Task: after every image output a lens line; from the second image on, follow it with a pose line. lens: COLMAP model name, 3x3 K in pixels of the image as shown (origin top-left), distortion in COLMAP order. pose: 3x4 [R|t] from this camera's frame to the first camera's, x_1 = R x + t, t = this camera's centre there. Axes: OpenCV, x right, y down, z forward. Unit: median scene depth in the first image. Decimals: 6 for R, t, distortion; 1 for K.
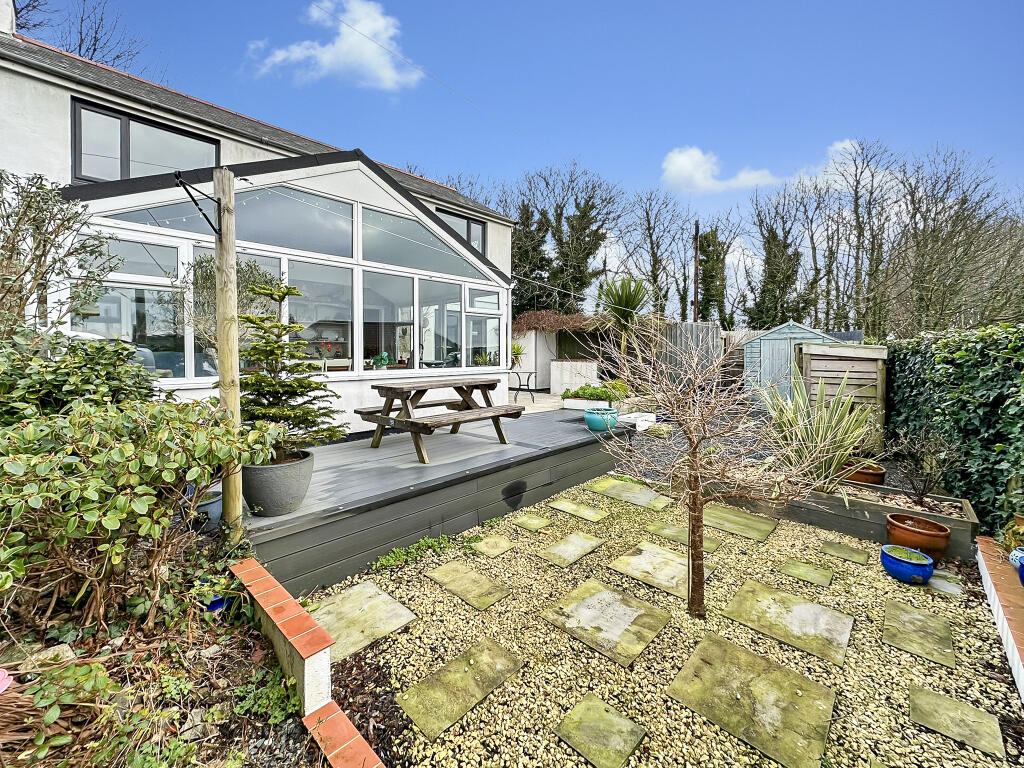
lens RADIAL K [[420.2, 0, 510.1], [0, 420.2, 353.0], [0, 0, 1]] dist [-0.000043, 0.000095]
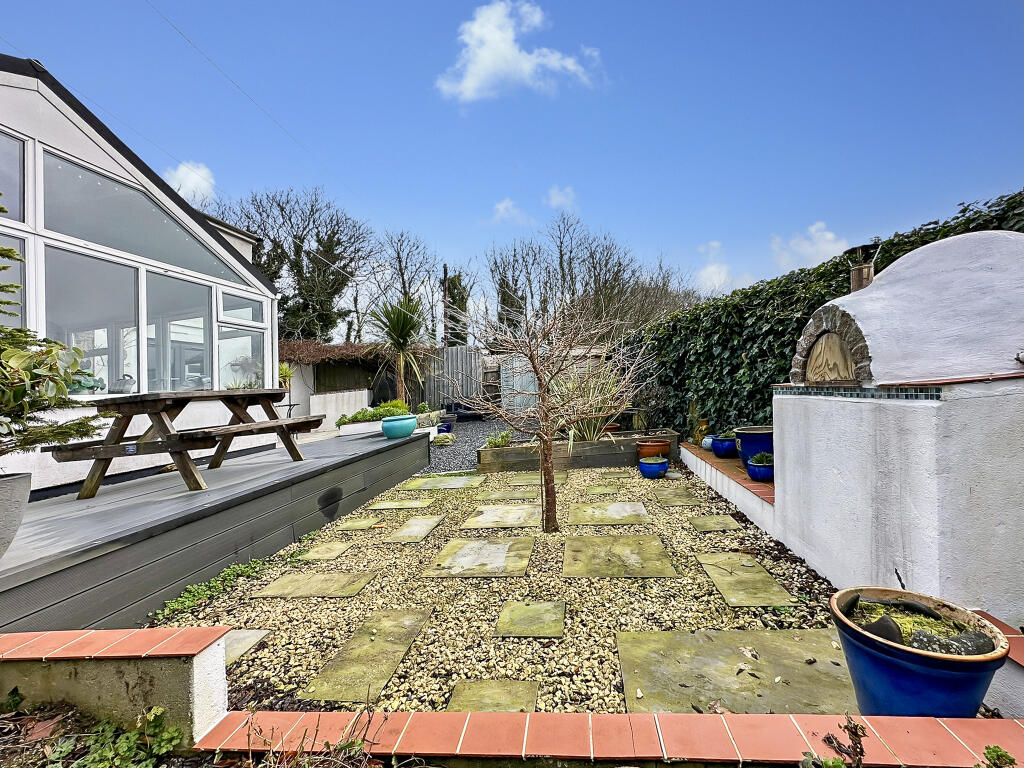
lens RADIAL K [[409.4, 0, 512.0], [0, 409.4, 384.0], [0, 0, 1]] dist [-0.000179, -0.000119]
pose [[0.824572, -0.042855, 0.564132, -0.129498], [0.060933, 0.998054, -0.013245, 0.099772], [-0.562467, 0.045296, 0.825578, 0.041322]]
